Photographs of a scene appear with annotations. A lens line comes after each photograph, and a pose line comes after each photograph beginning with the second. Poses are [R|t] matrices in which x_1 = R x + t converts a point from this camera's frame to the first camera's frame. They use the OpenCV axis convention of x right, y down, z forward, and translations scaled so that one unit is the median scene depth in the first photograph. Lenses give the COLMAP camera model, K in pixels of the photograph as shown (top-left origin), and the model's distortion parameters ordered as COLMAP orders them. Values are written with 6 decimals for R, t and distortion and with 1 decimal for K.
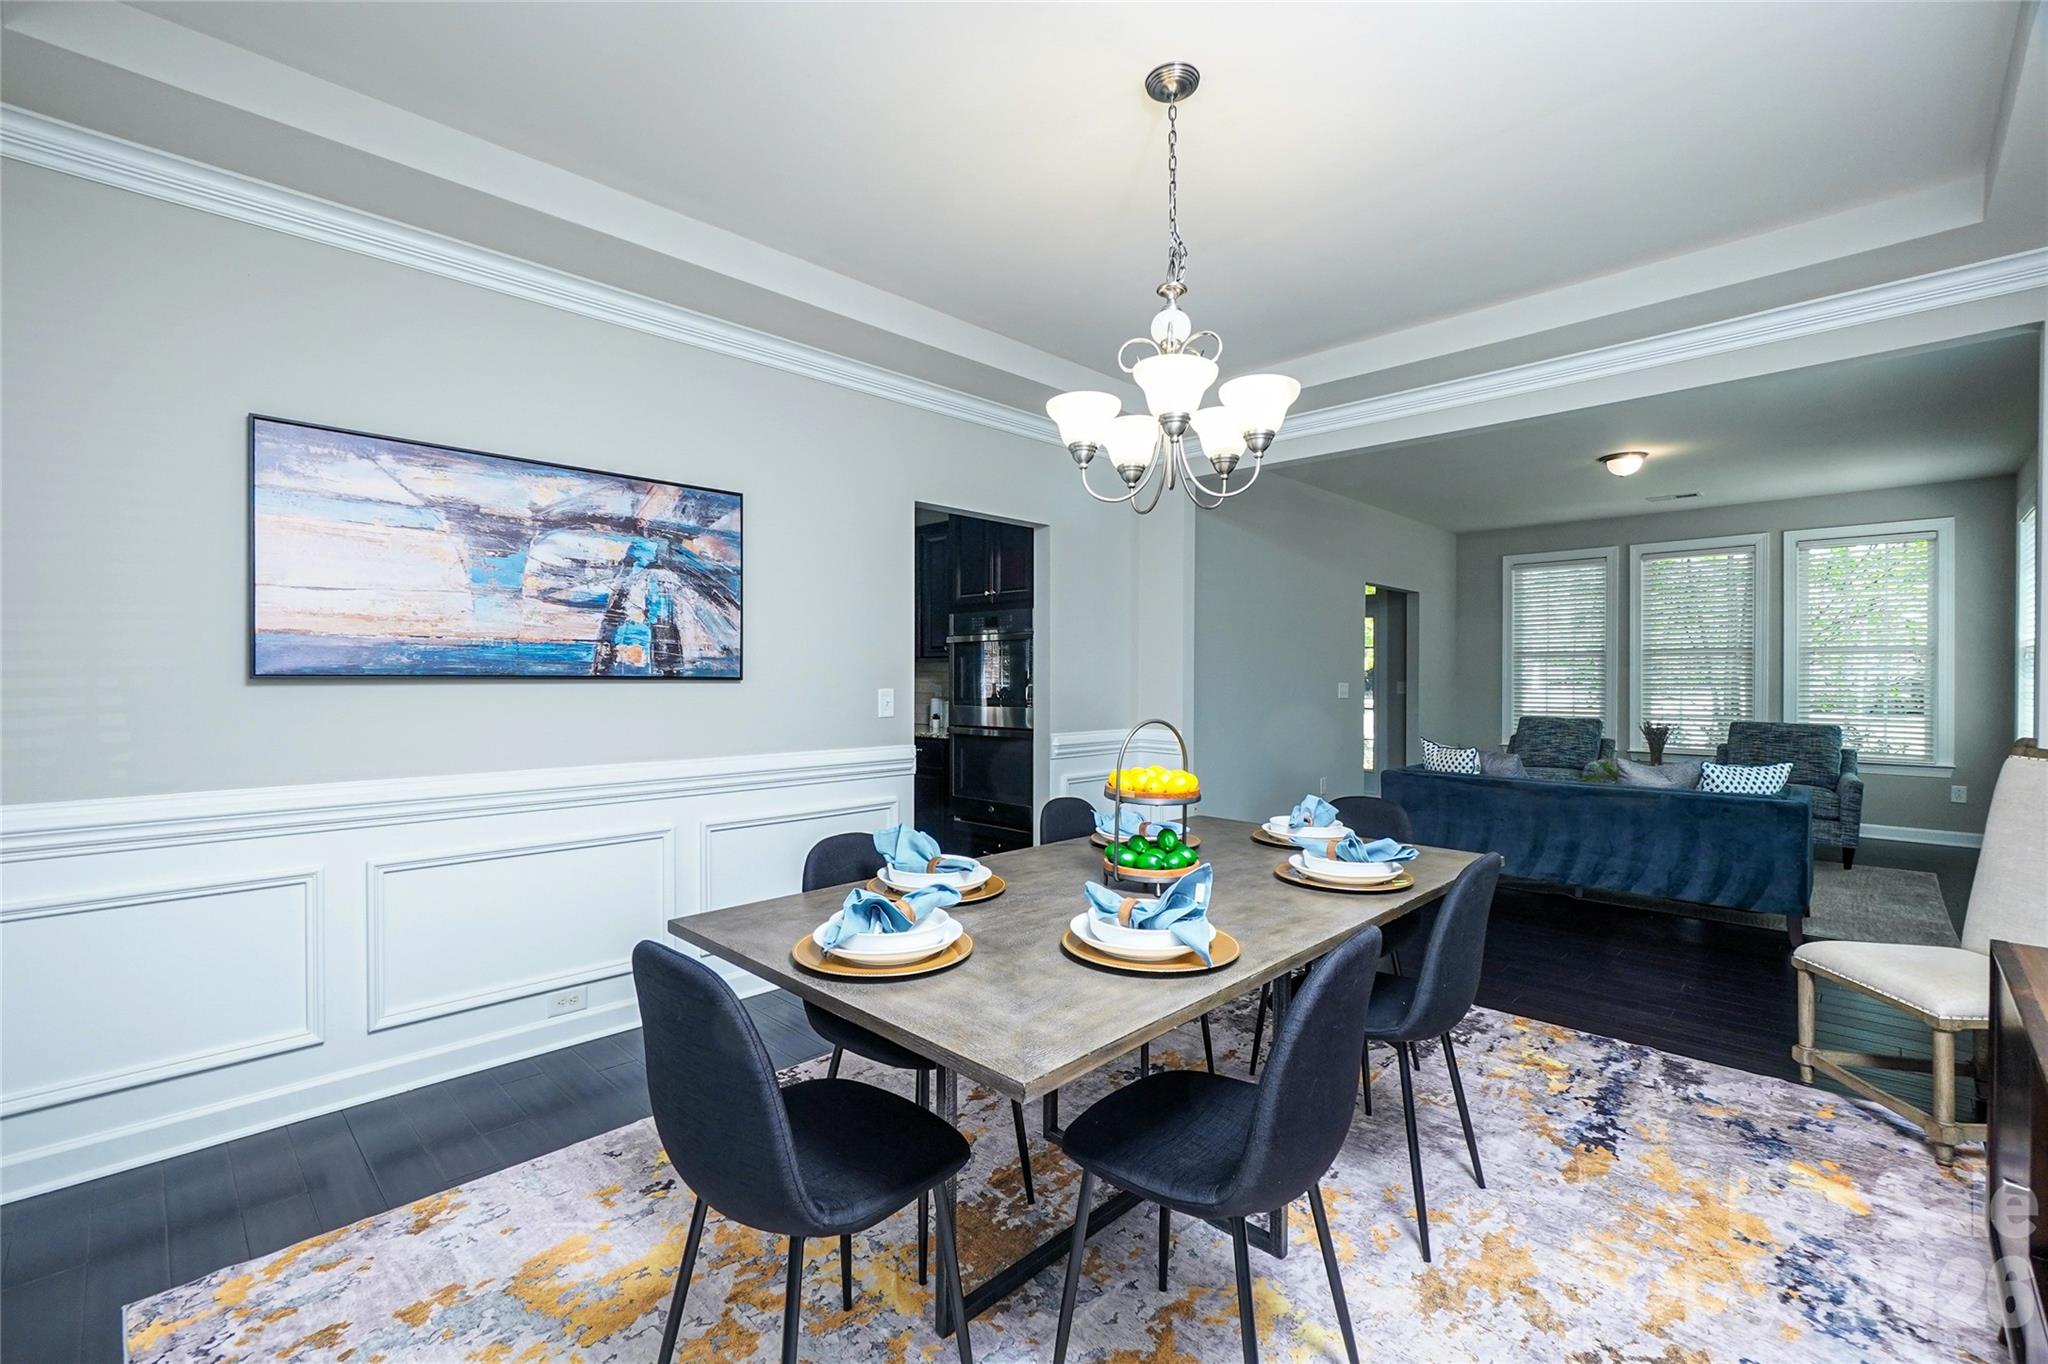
lens RADIAL K [[893.7, 0, 1016.0], [0, 893.7, 684.2], [0, 0, 1]] dist [-0.004292, 0.002221]
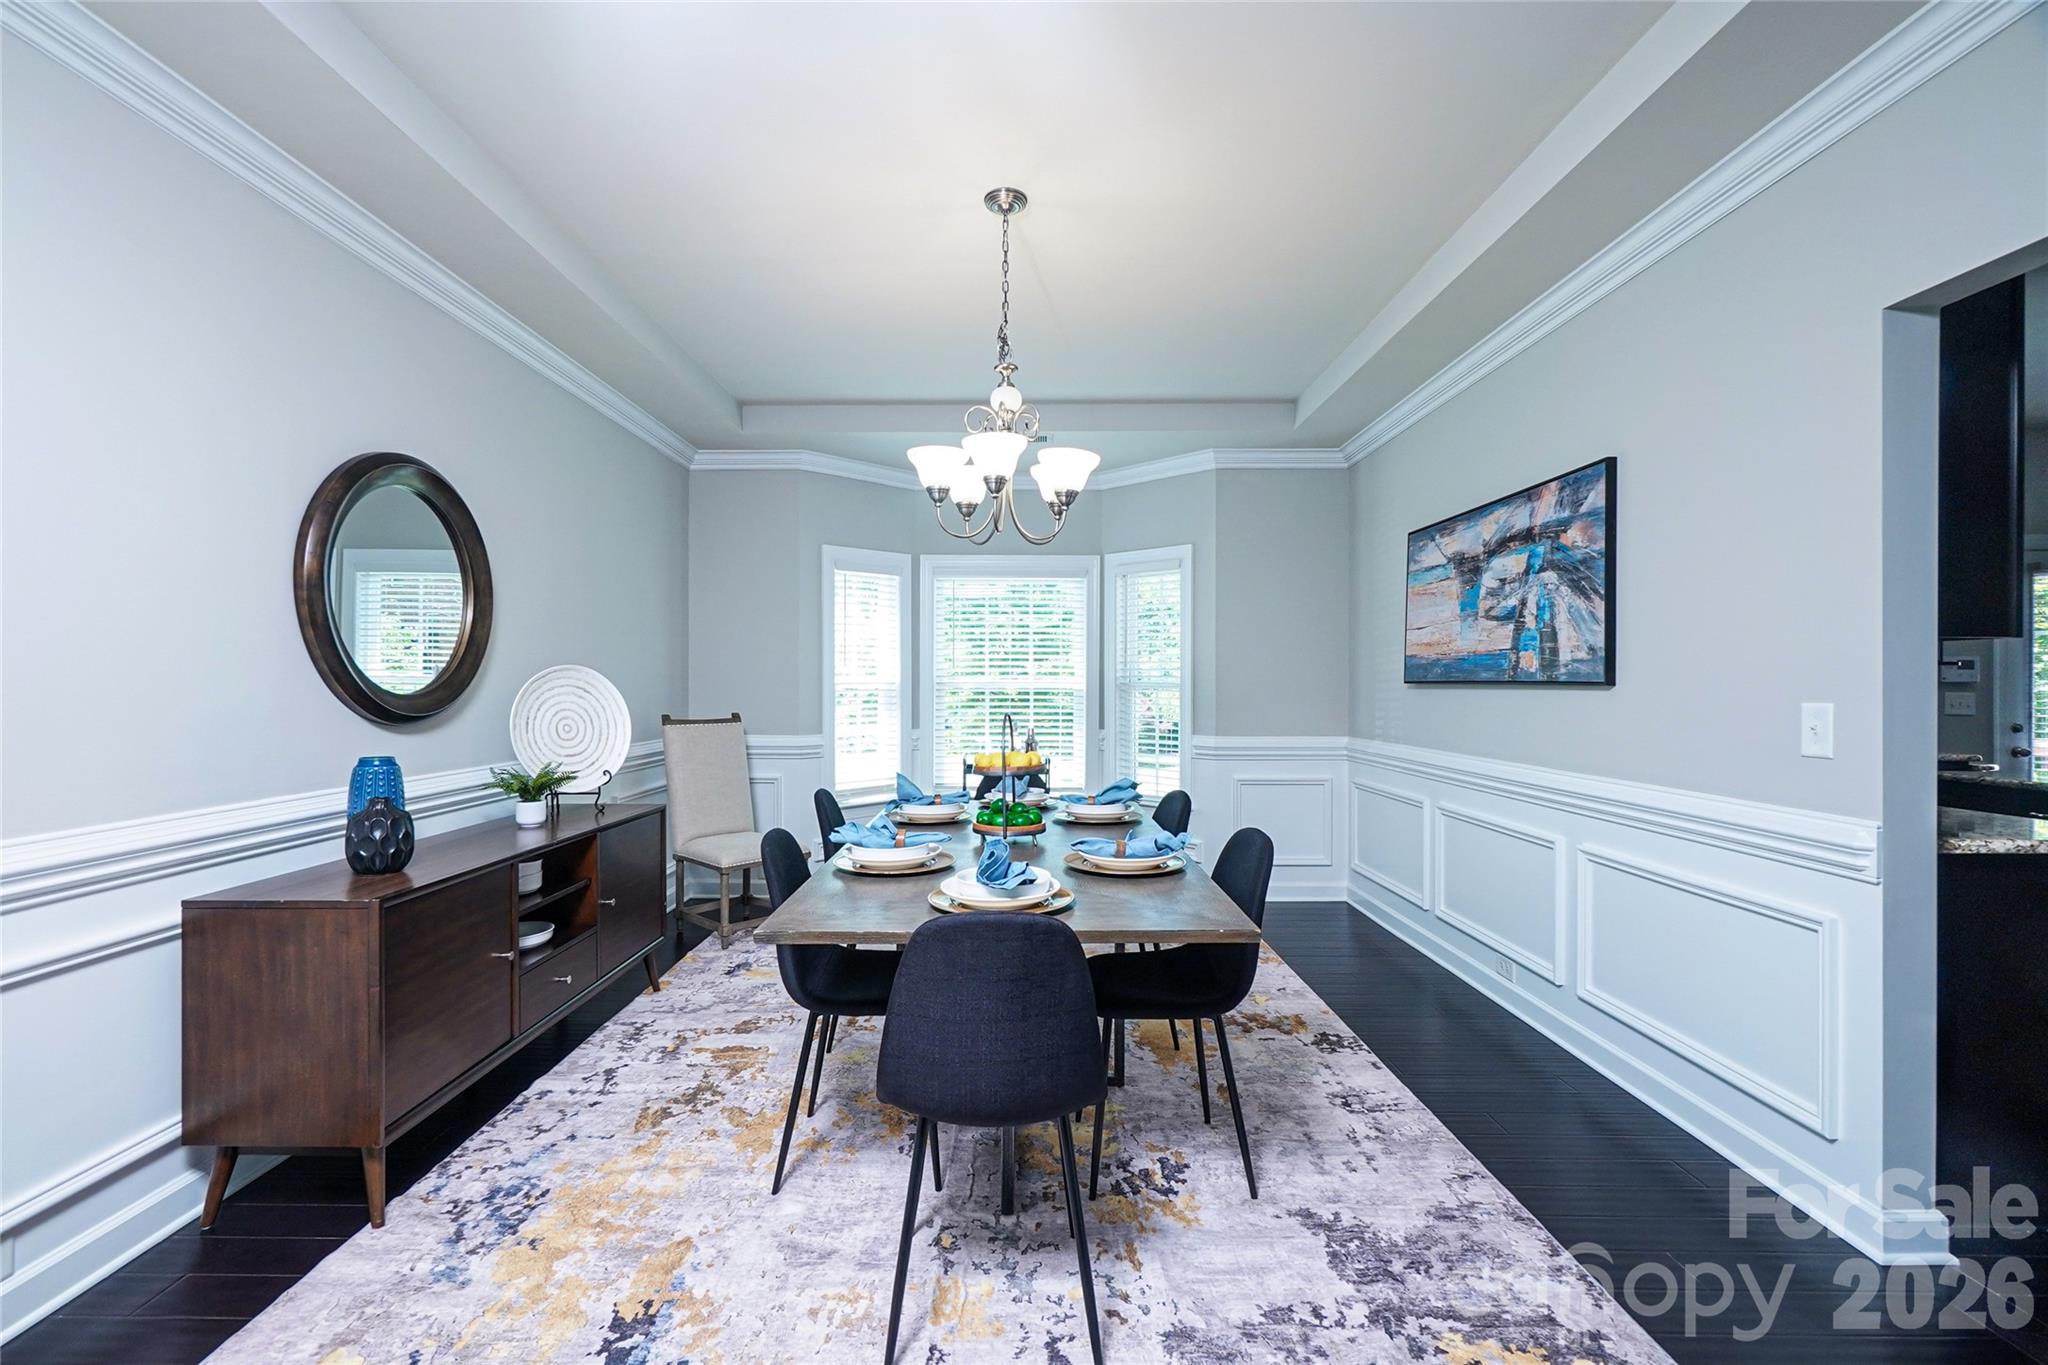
lens RADIAL K [[893.7, 0, 1018.9], [0, 893.7, 683.6], [0, 0, 1]] dist [-0.004292, 0.002221]
pose [[-0.712611, 0.000391, -0.701560, 0.701278], [-0.003153, 0.999988, 0.003760, -0.008206], [0.701553, 0.004891, -0.712601, 1.300883]]
